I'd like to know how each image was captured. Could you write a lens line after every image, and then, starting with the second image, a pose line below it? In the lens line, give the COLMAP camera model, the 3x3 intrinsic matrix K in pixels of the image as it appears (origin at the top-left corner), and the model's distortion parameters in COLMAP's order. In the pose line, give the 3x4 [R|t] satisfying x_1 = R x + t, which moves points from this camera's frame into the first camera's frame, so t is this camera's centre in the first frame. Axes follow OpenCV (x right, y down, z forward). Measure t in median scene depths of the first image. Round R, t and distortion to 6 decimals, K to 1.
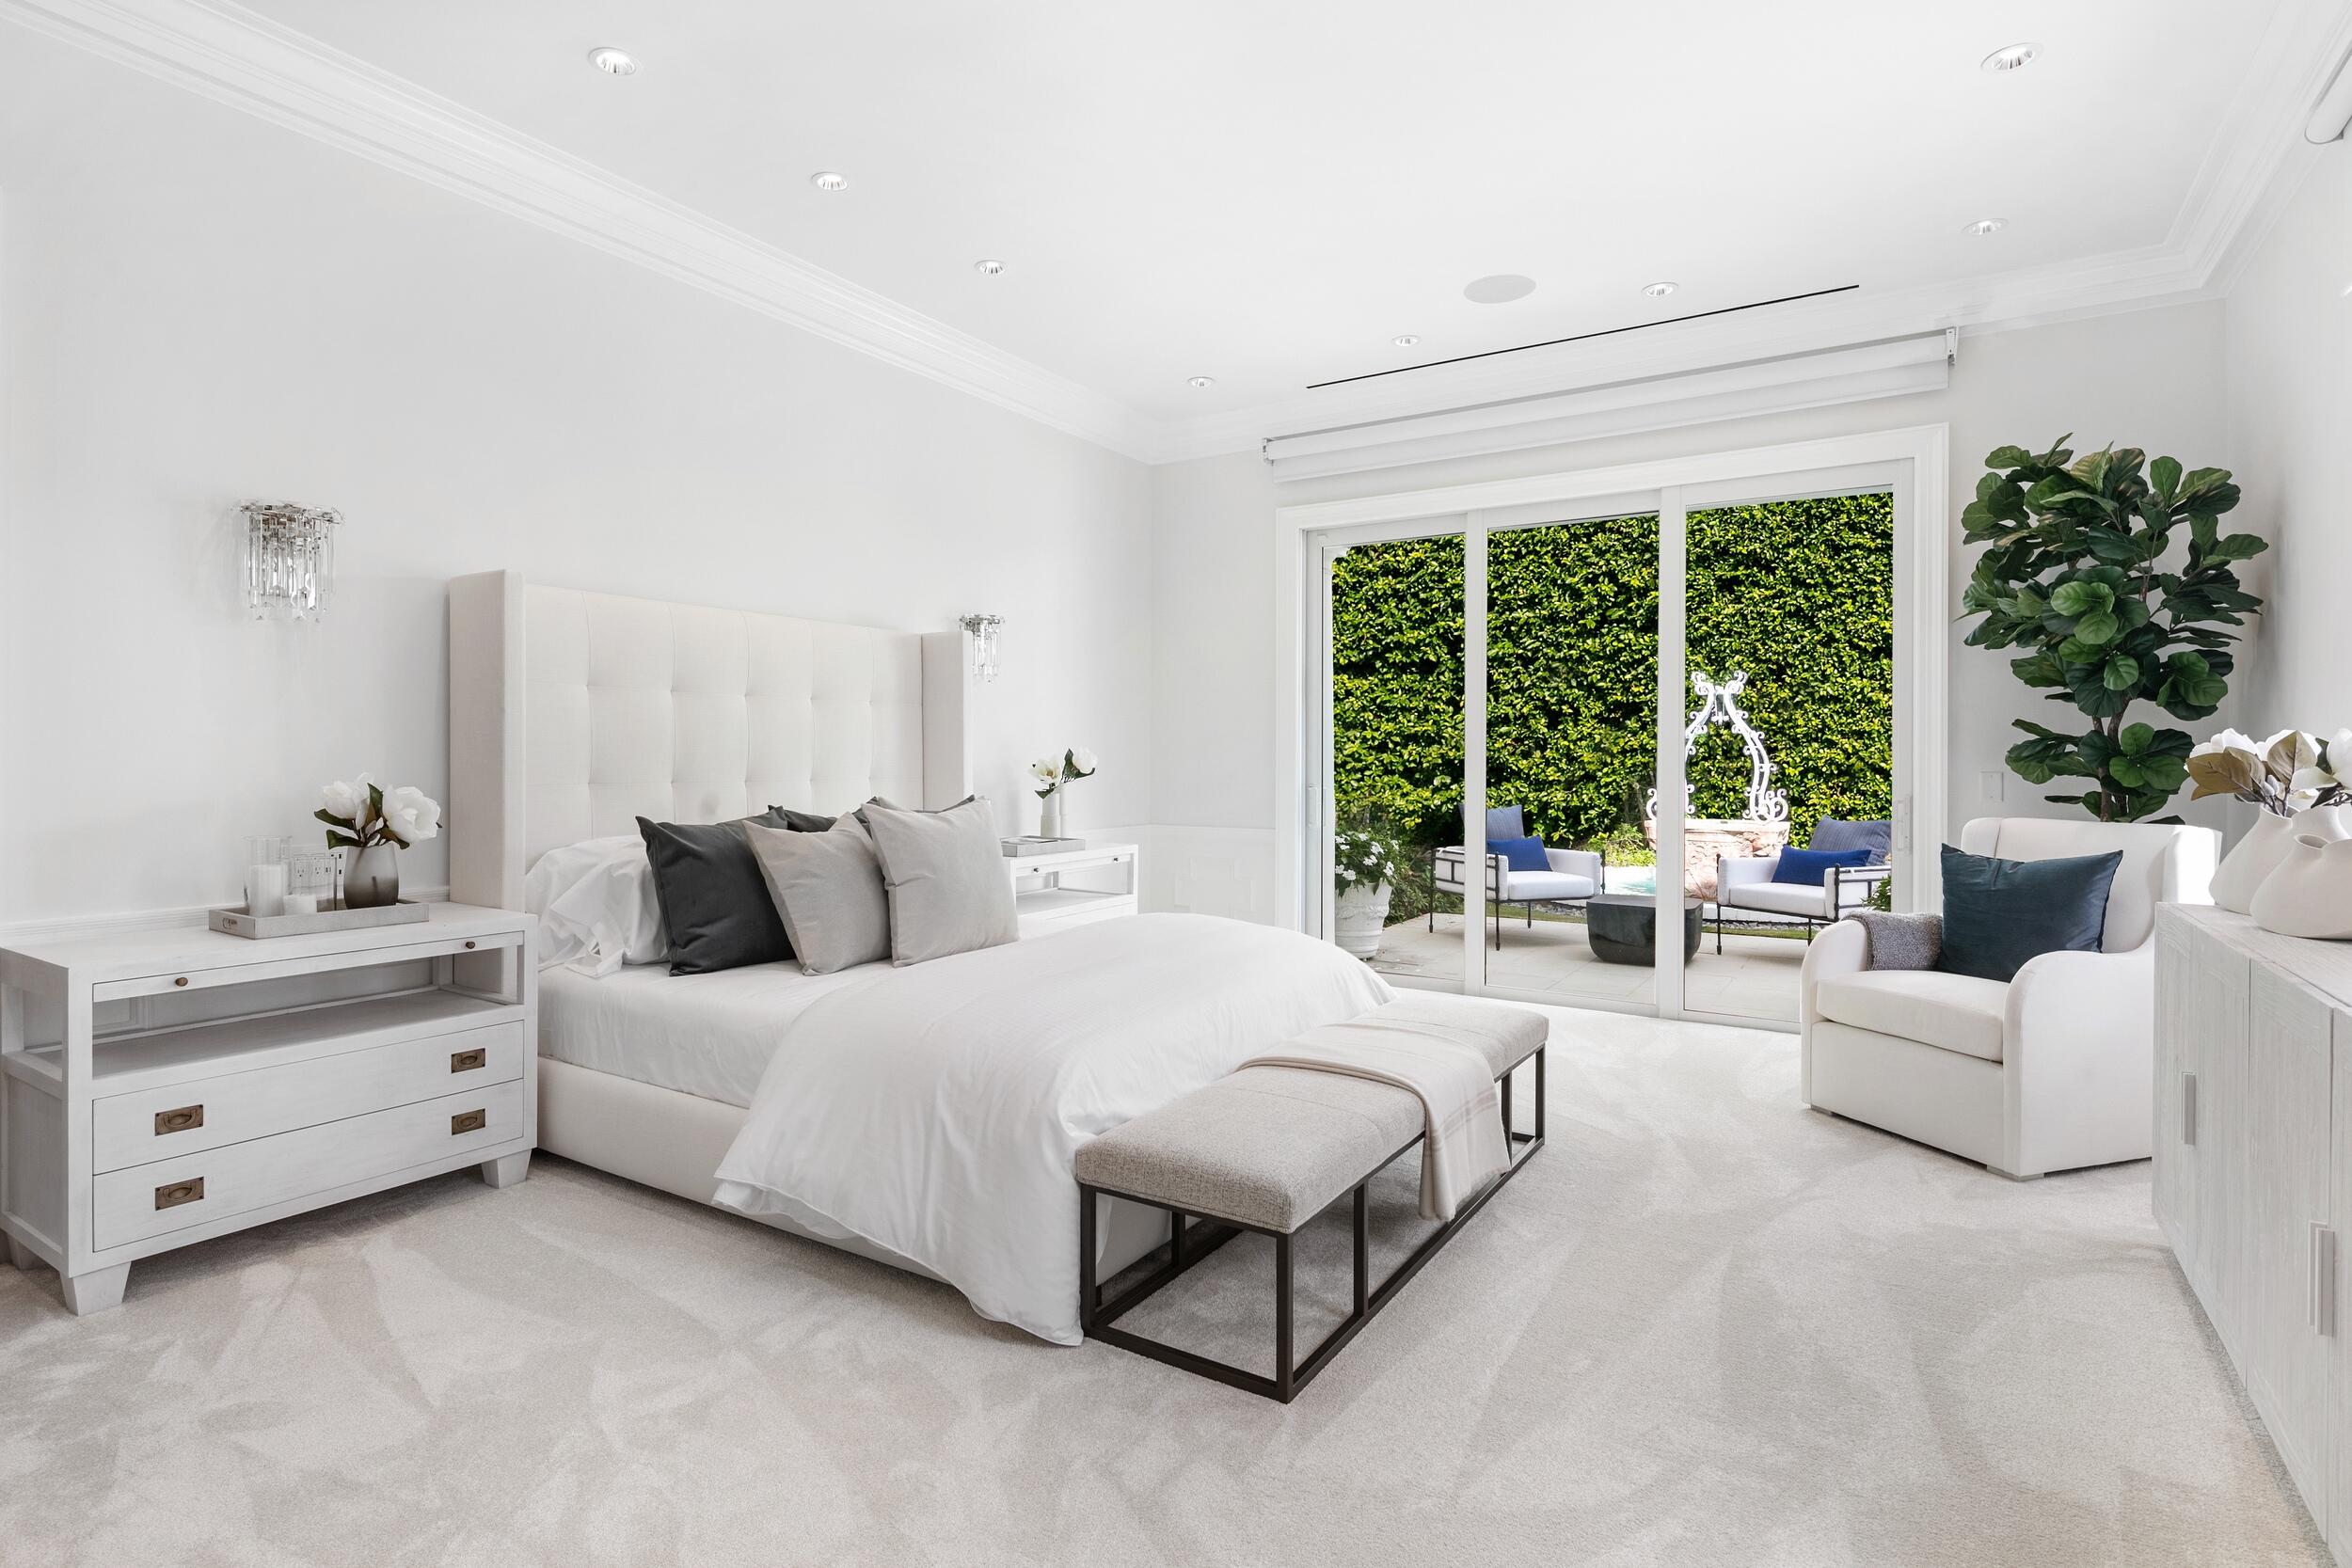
lens RADIAL K [[1163.9, 0, 1167.9], [0, 1163.9, 772.4], [0, 0, 1]] dist [0.001238, -0.000086]
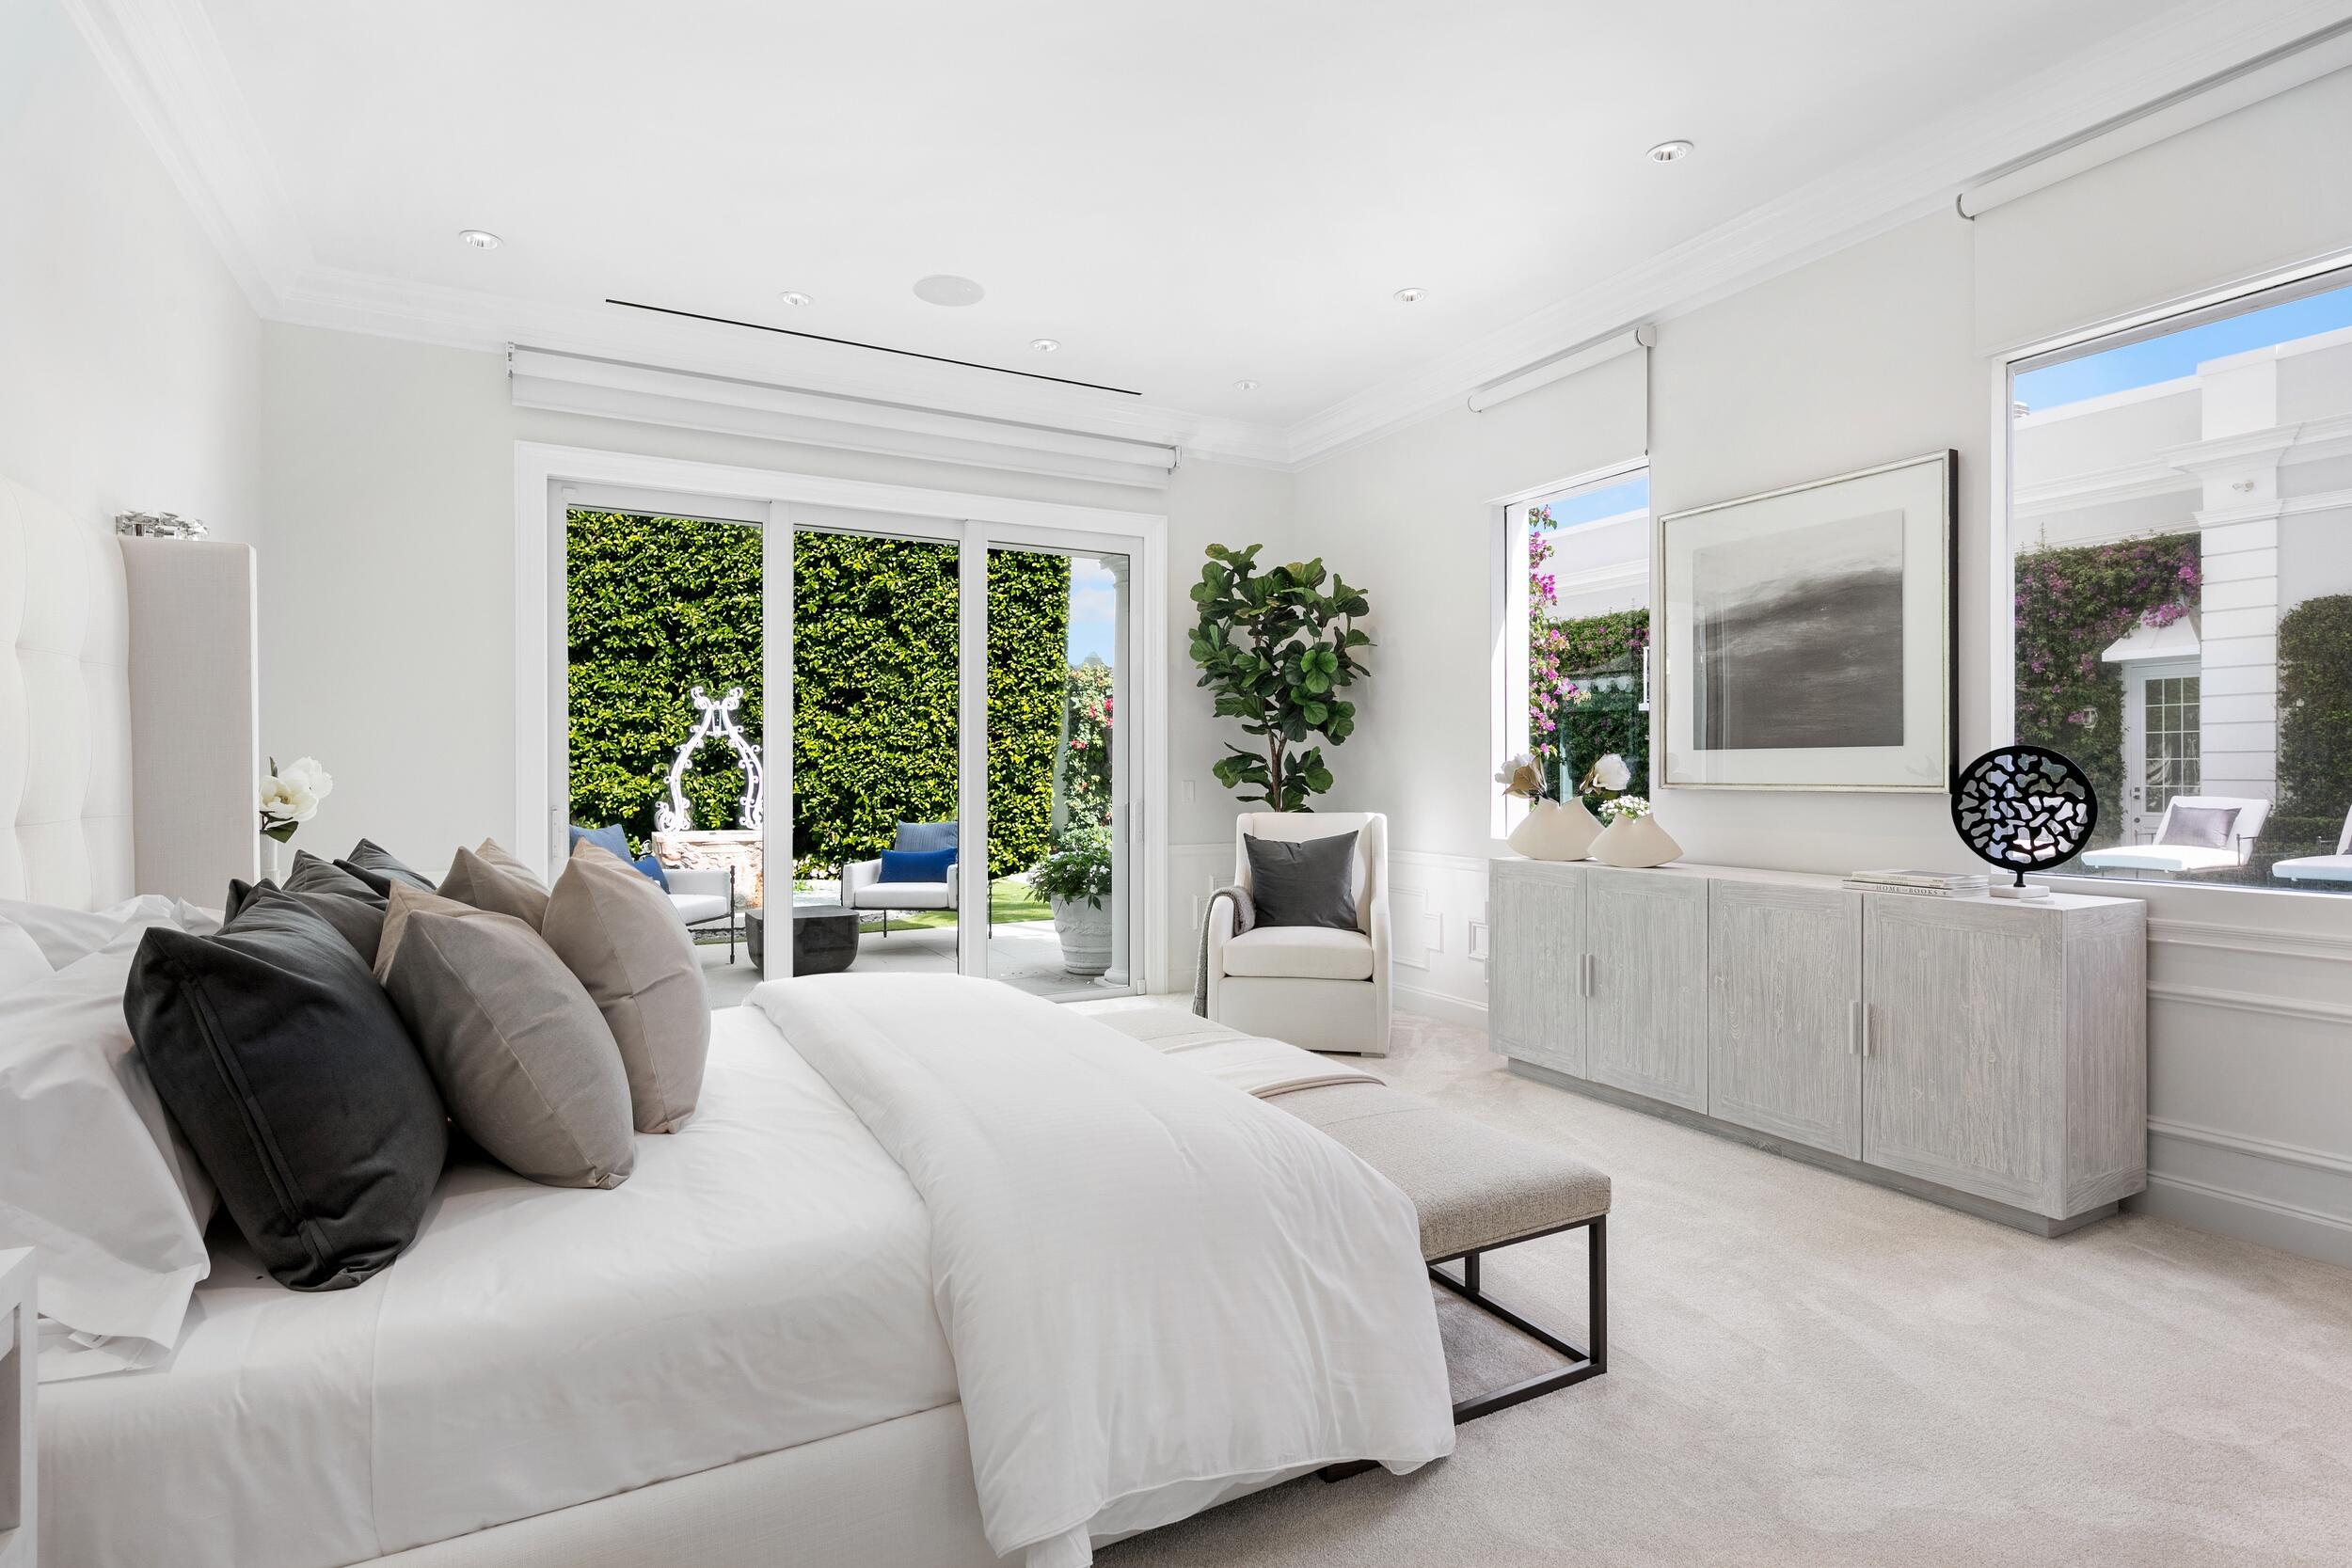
lens RADIAL K [[1118.3, 0, 1176.0], [0, 1118.3, 784.0], [0, 0, 1]] dist [-0.000446, -0.000043]
pose [[0.494503, -0.012891, 0.869080, -0.377937], [0.014085, 0.999878, 0.006817, -0.004440], [-0.869062, 0.008870, 0.494624, 0.320082]]
